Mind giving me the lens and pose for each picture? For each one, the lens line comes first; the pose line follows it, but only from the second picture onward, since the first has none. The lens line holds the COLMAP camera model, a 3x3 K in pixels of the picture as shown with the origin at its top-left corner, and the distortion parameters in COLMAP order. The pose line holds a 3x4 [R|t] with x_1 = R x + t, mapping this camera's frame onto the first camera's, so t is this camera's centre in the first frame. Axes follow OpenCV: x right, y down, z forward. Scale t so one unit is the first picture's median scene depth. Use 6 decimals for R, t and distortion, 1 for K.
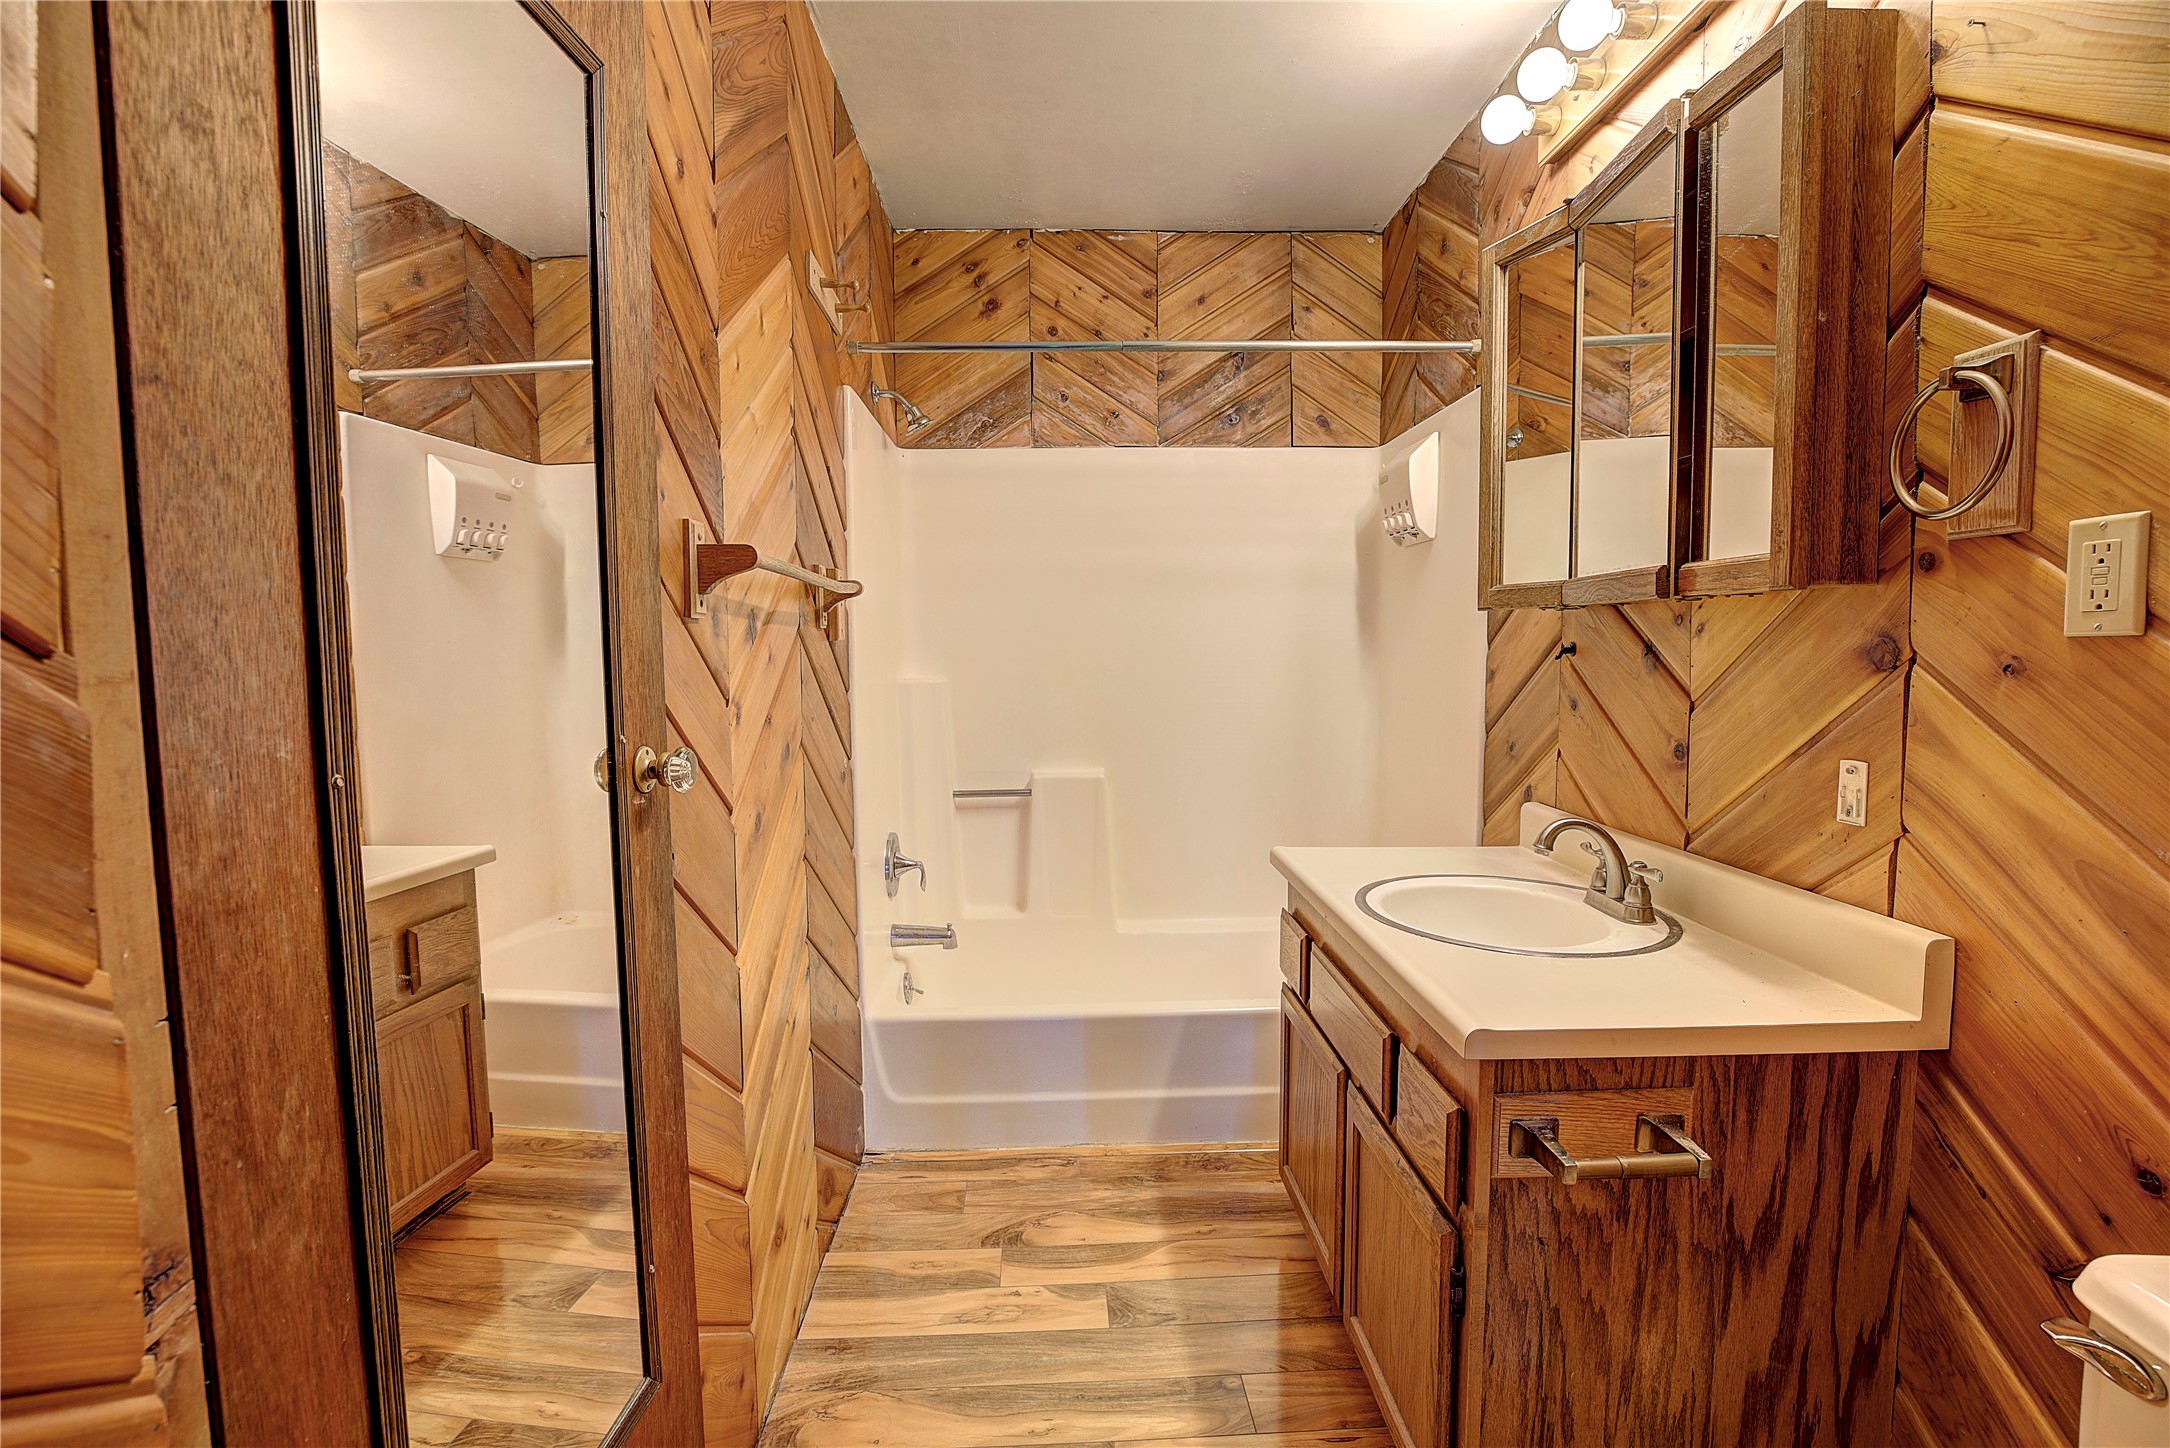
lens RADIAL K [[986.3, 0, 1077.9], [0, 986.3, 719.8], [0, 0, 1]] dist [-0.045974, 0.014051]
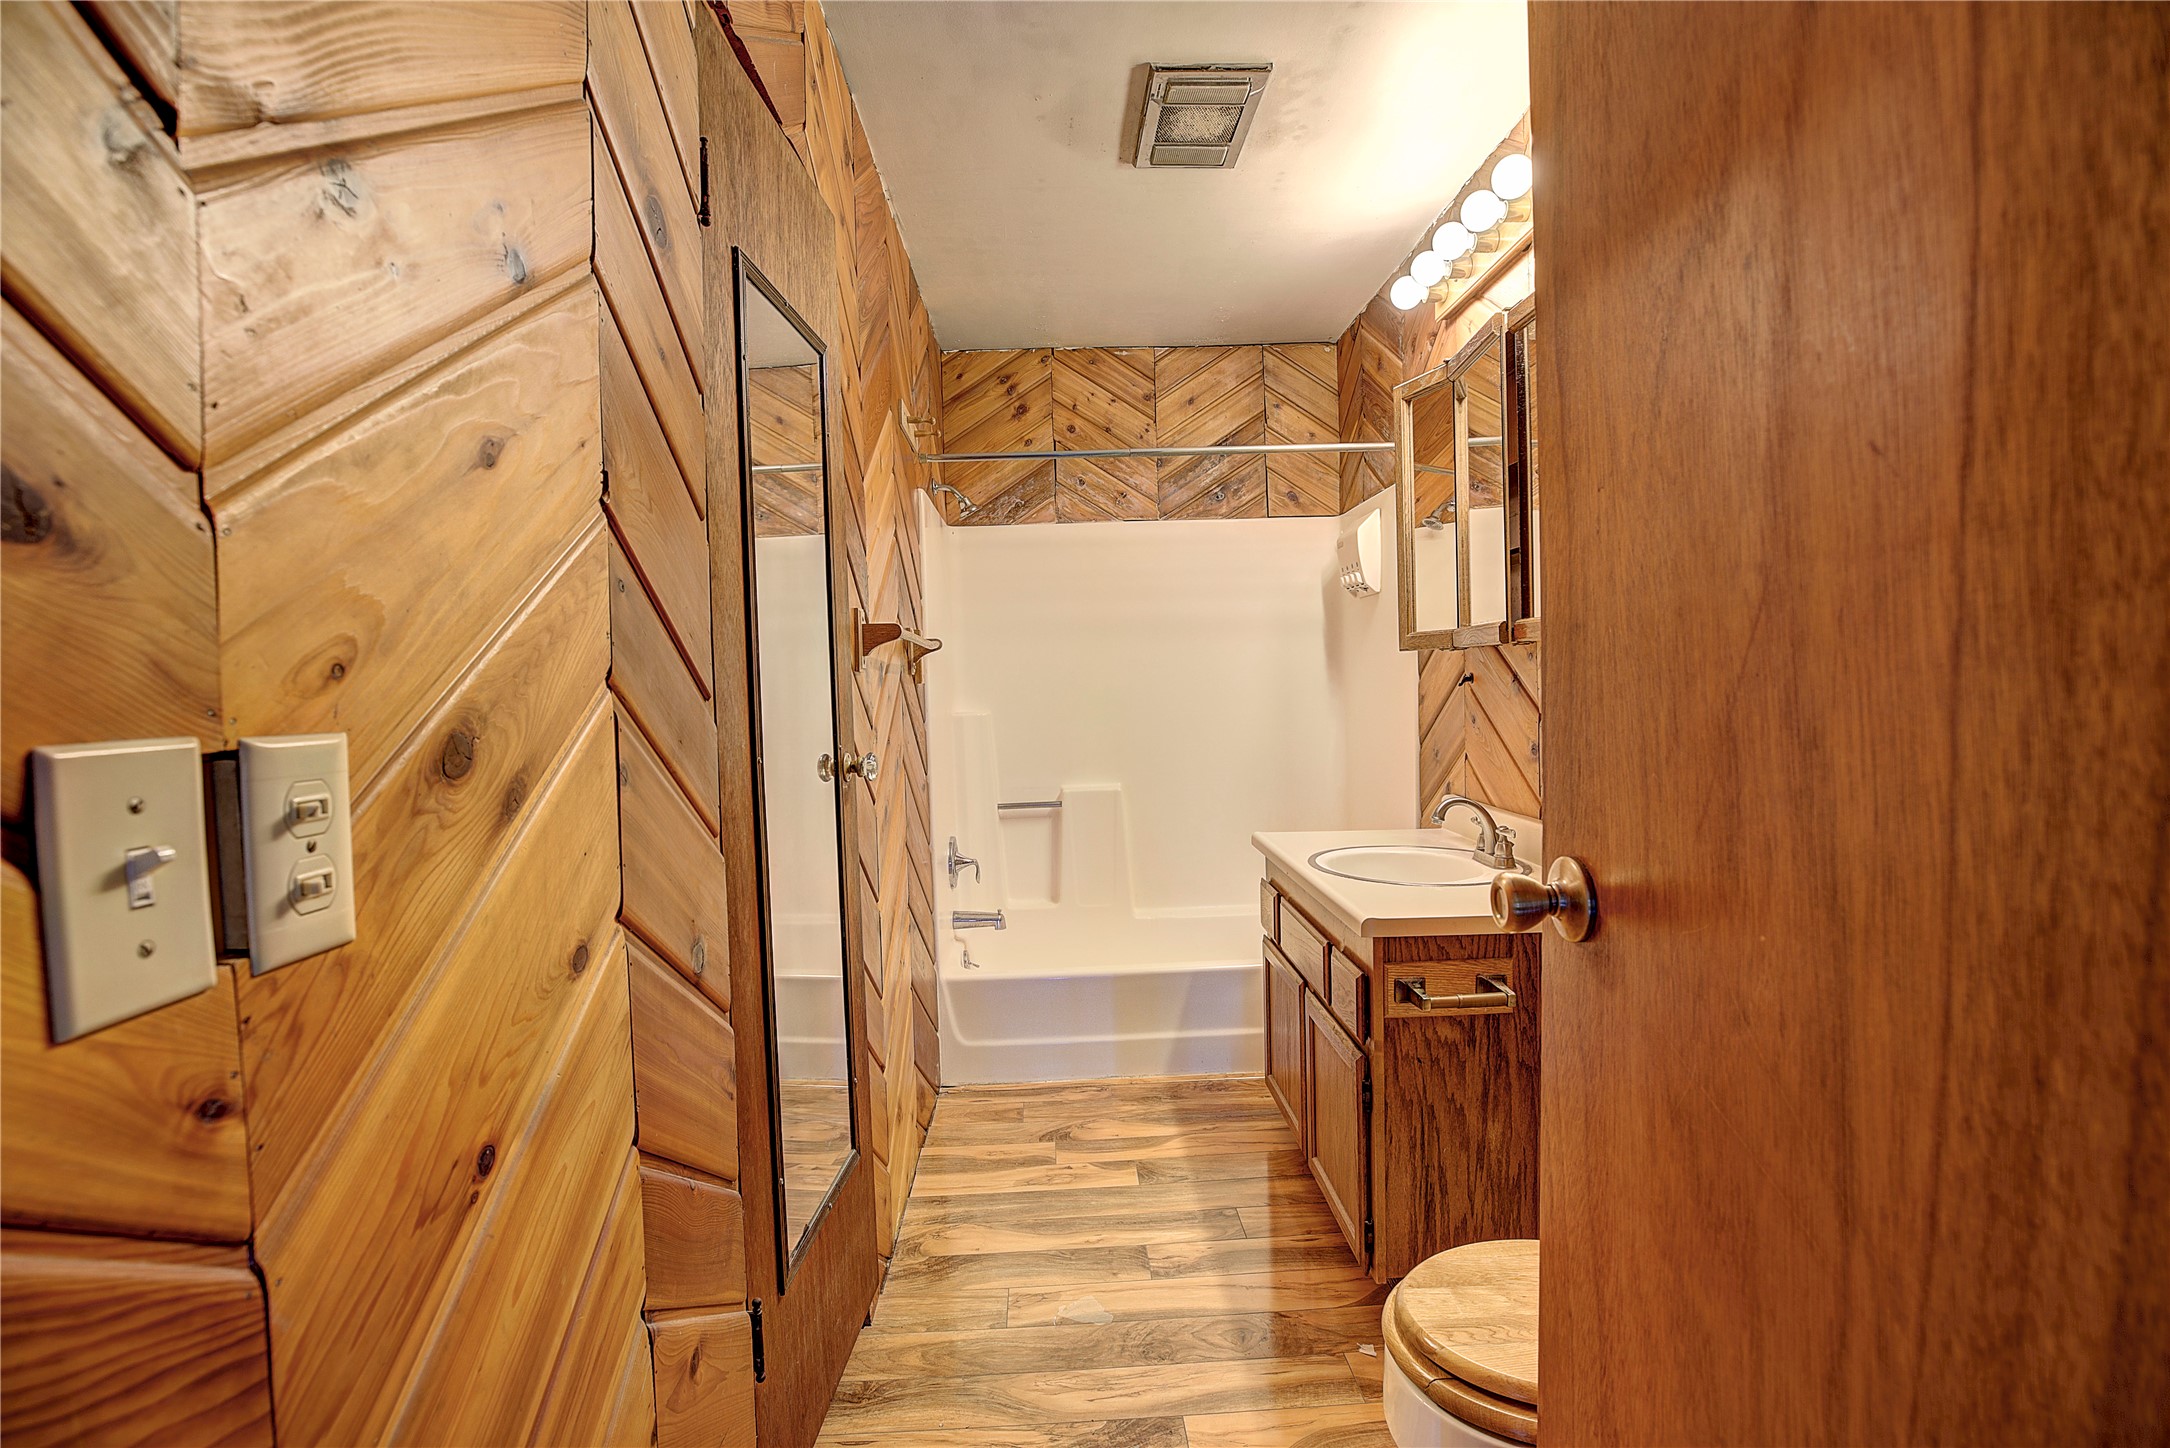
lens RADIAL K [[986.3, 0, 1077.9], [0, 986.3, 719.8], [0, 0, 1]] dist [-0.045974, 0.014051]
pose [[0.999760, -0.021345, -0.005014, -0.024450], [0.021151, 0.999129, -0.035963, 0.018276], [0.005777, 0.035848, 0.999341, -0.289115]]
